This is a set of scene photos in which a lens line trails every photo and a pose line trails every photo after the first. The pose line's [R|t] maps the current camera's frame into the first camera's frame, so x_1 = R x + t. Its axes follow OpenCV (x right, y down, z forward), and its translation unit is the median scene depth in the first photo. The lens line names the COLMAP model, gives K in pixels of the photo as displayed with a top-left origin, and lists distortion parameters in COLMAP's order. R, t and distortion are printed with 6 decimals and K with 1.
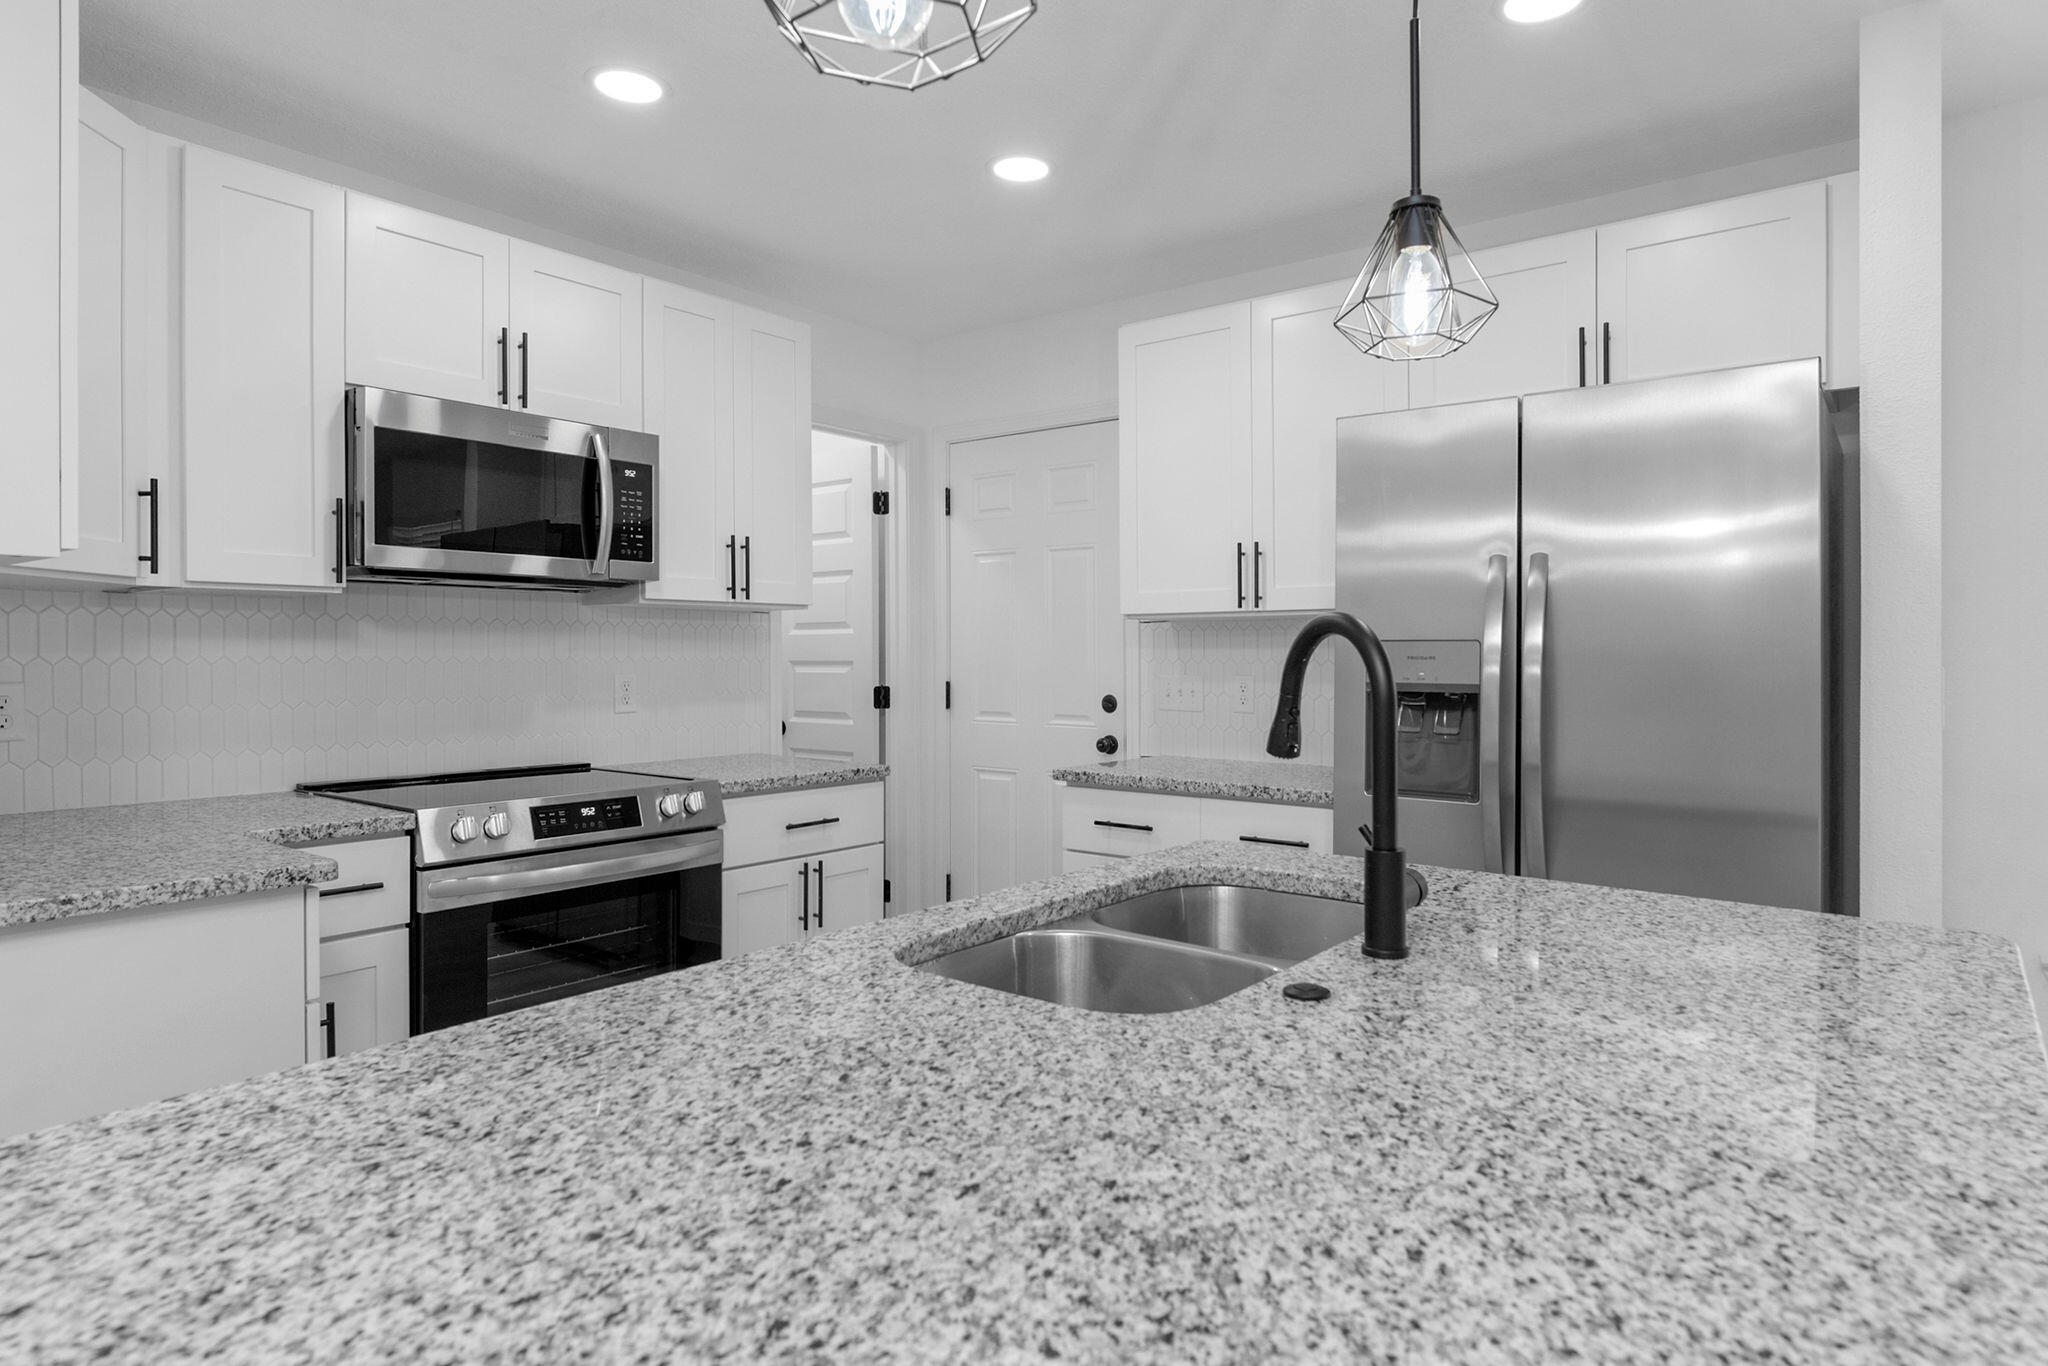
lens RADIAL K [[1174.6, 0, 978.8], [0, 1174.6, 661.6], [0, 0, 1]] dist [0.007073, -0.000064]
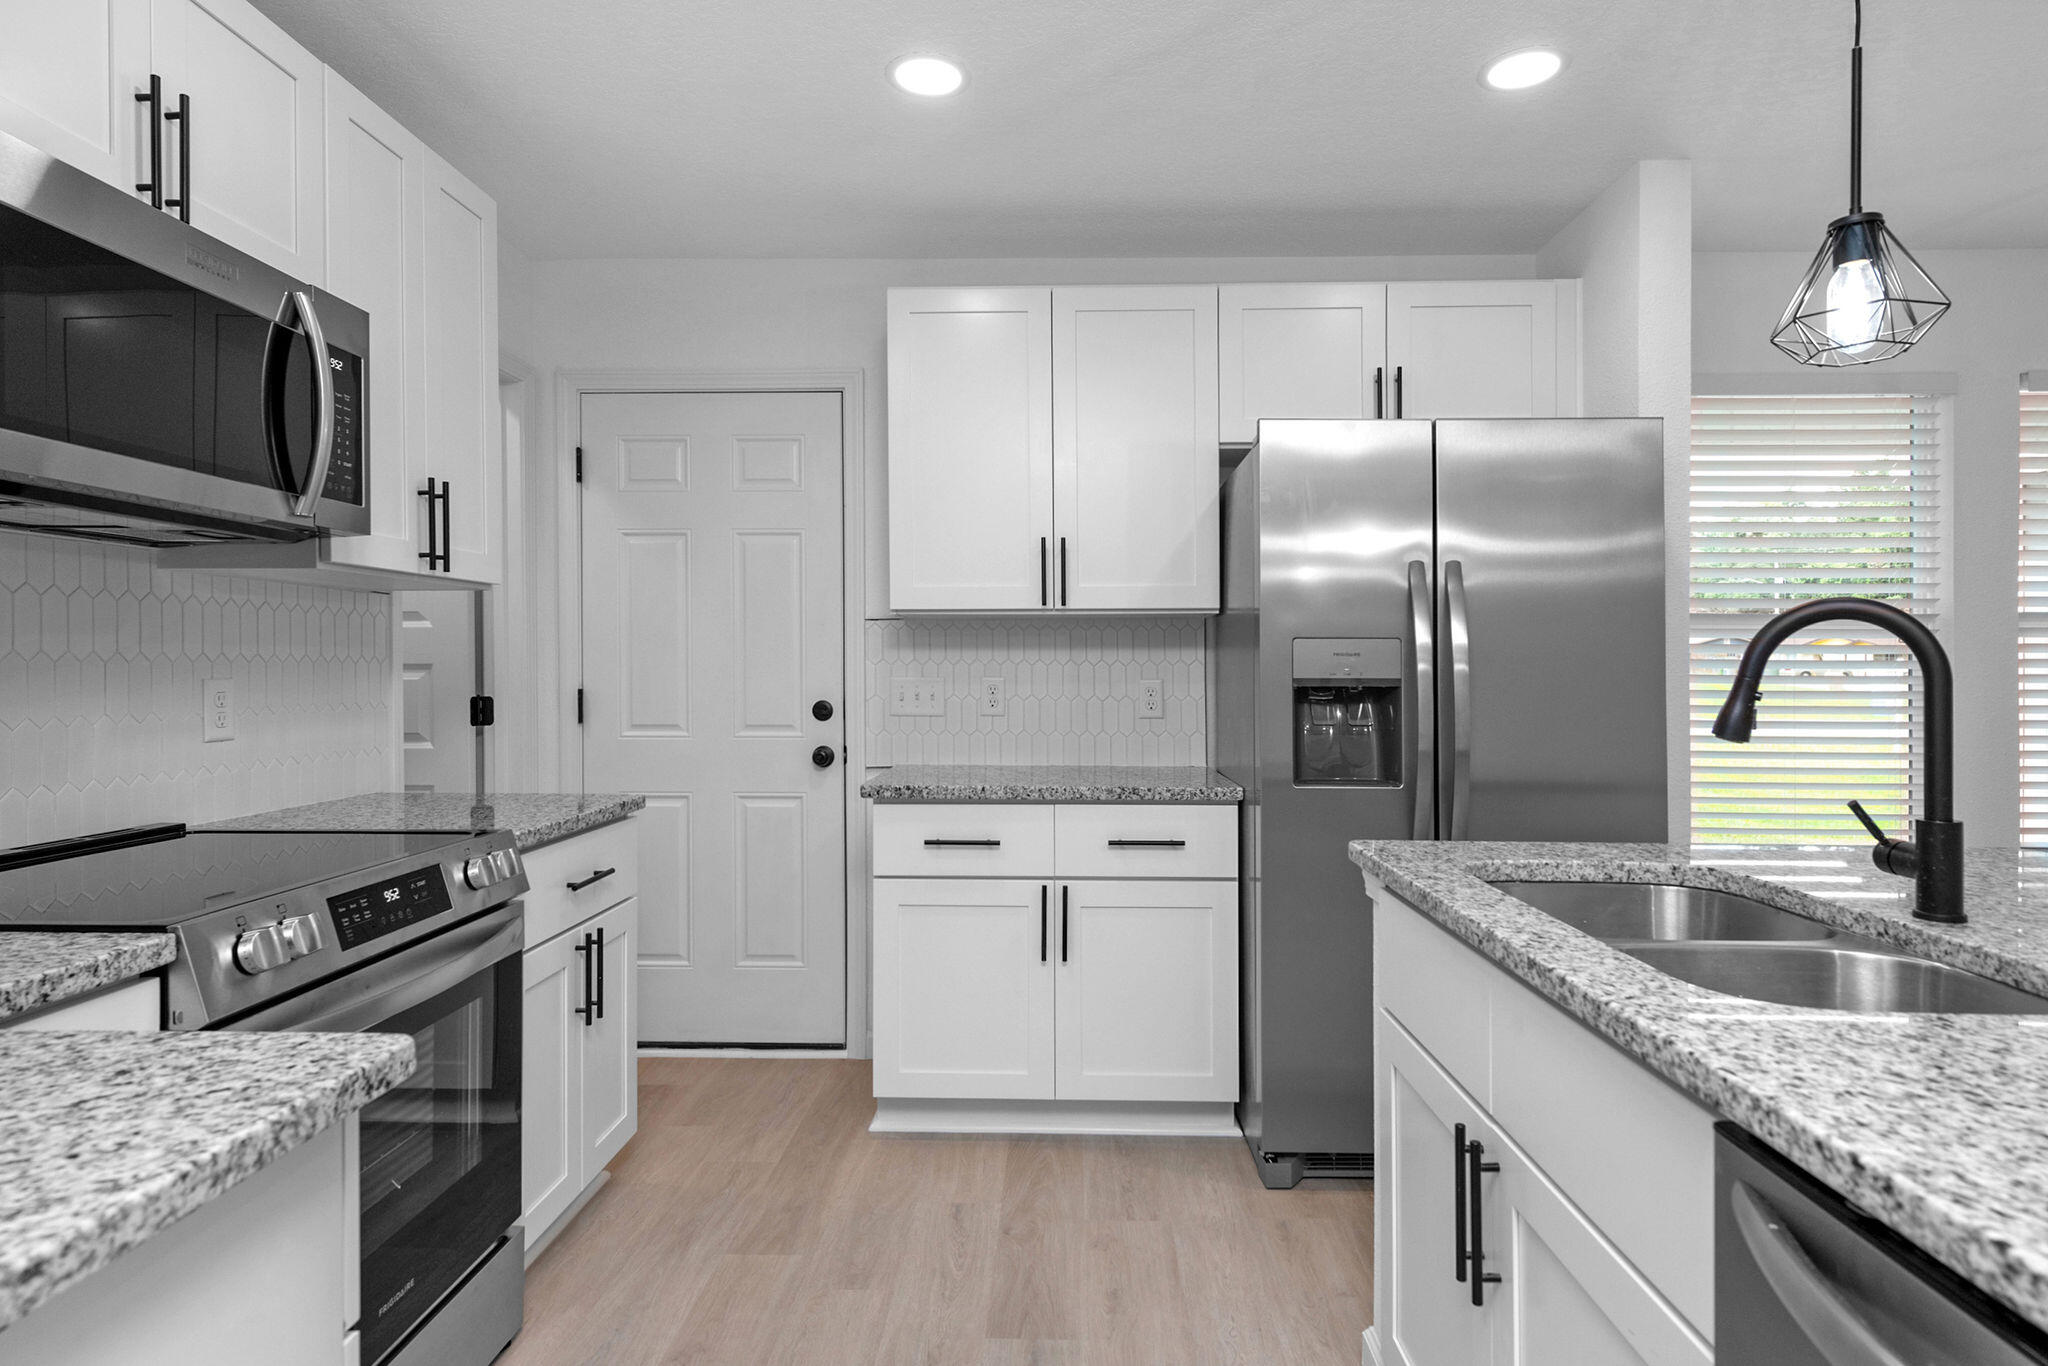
lens RADIAL K [[1158.8, 0, 1002.4], [0, 1158.8, 678.6], [0, 0, 1]] dist [0.004623, -0.000487]
pose [[0.795497, -0.006299, 0.605924, -0.461672], [0.003572, 0.999977, 0.005706, 0.010483], [-0.605946, -0.002375, 0.795502, 0.324140]]
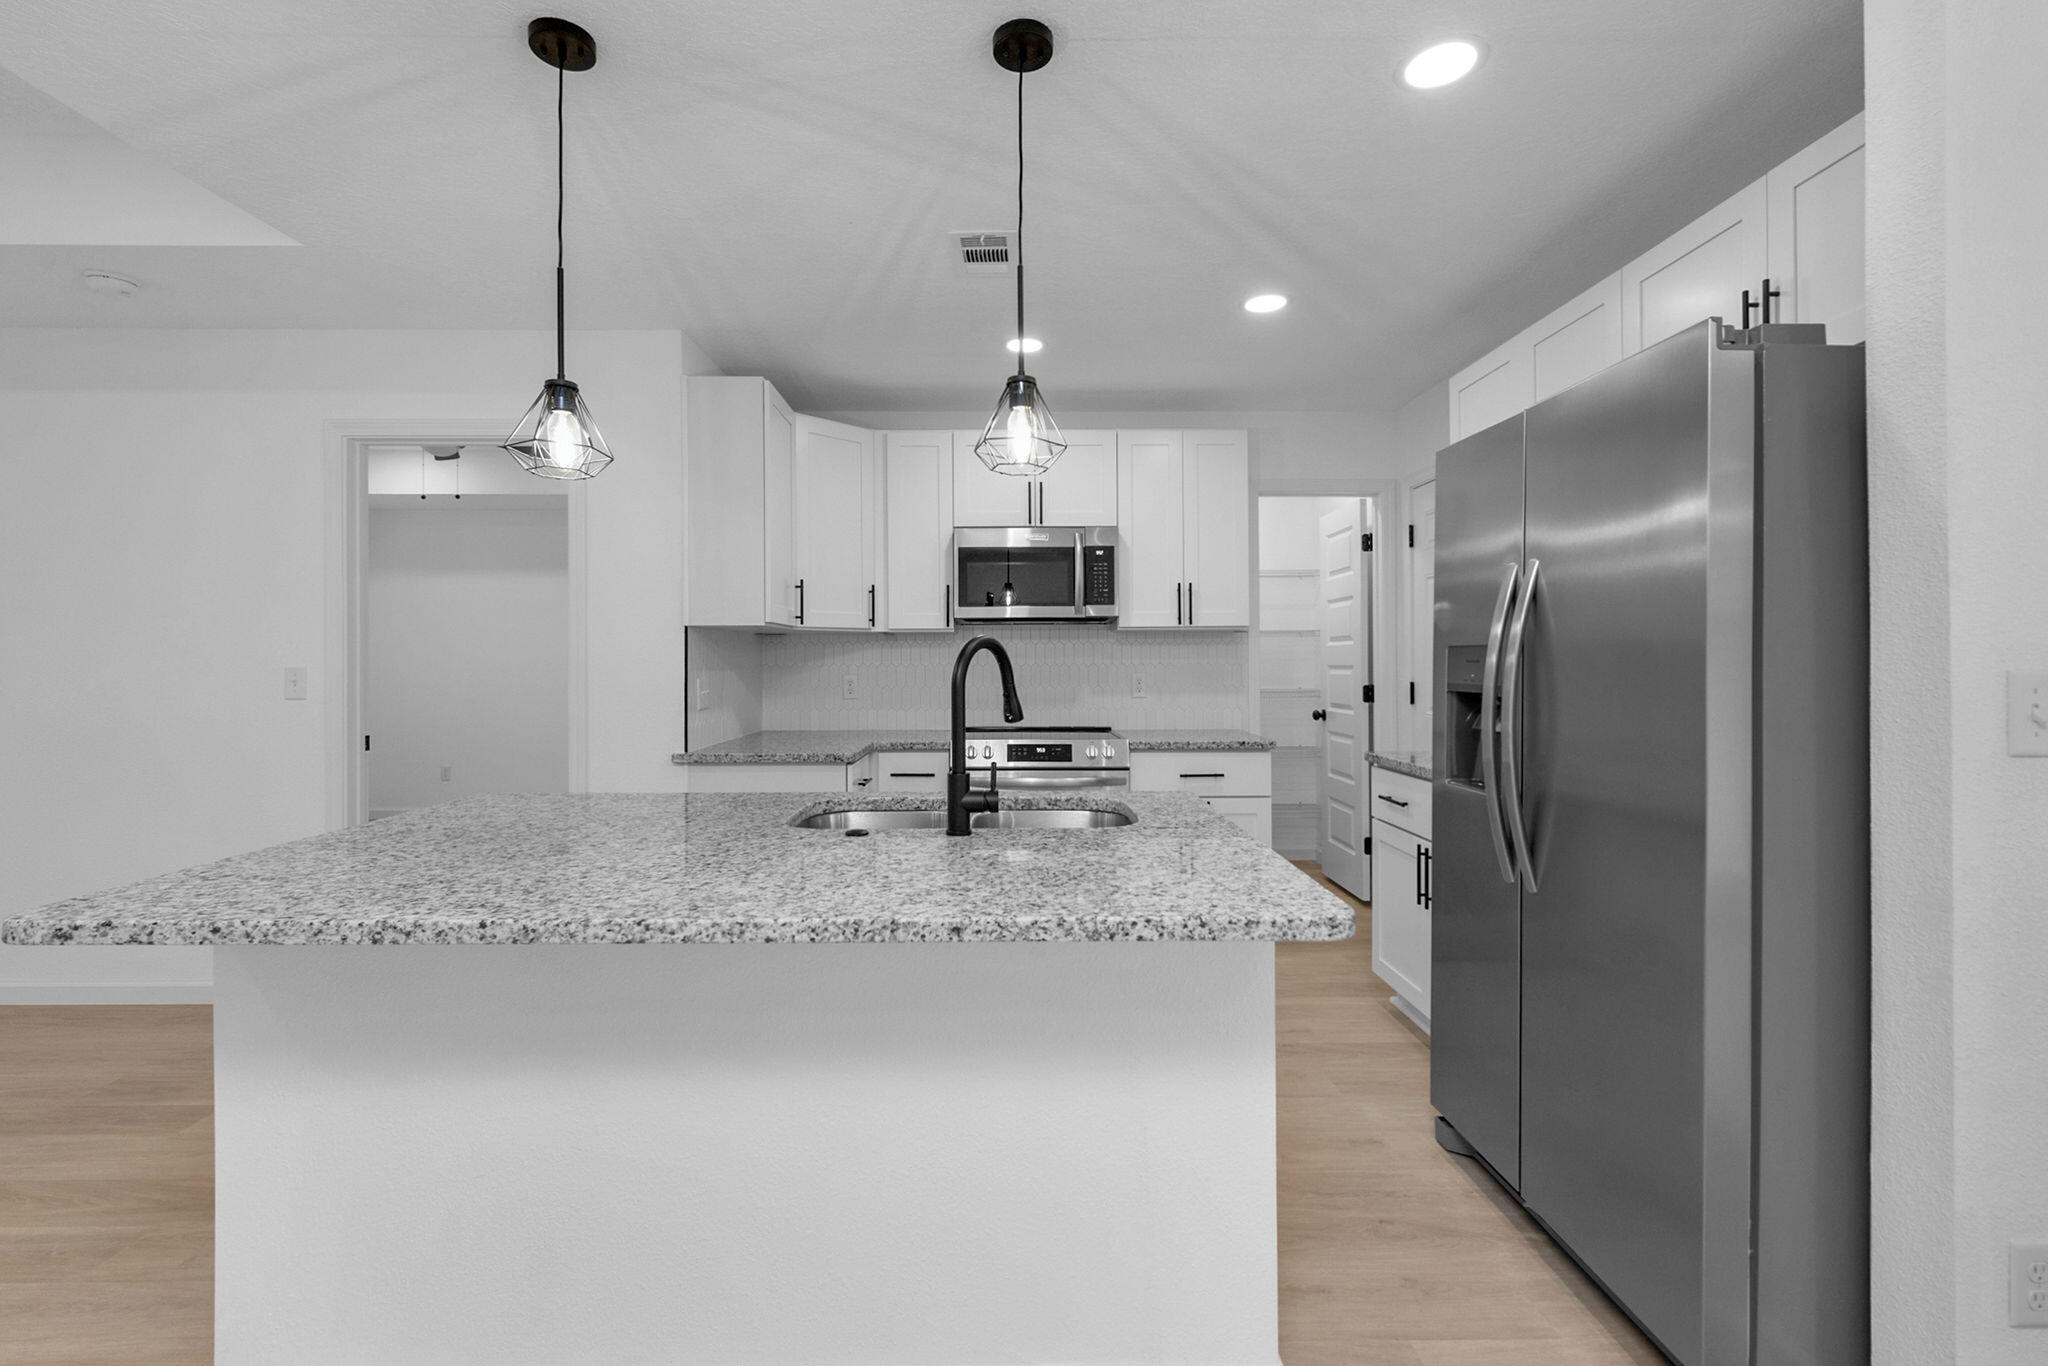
lens RADIAL K [[897.5, 0, 1050.2], [0, 897.5, 678.8], [0, 0, 1]] dist [-0.038719, -0.000038]
pose [[0.645345, 0.010617, -0.763817, 0.733553], [-0.001231, 0.999917, 0.012859, 0.002499], [0.763890, -0.007358, 0.645304, 0.146848]]
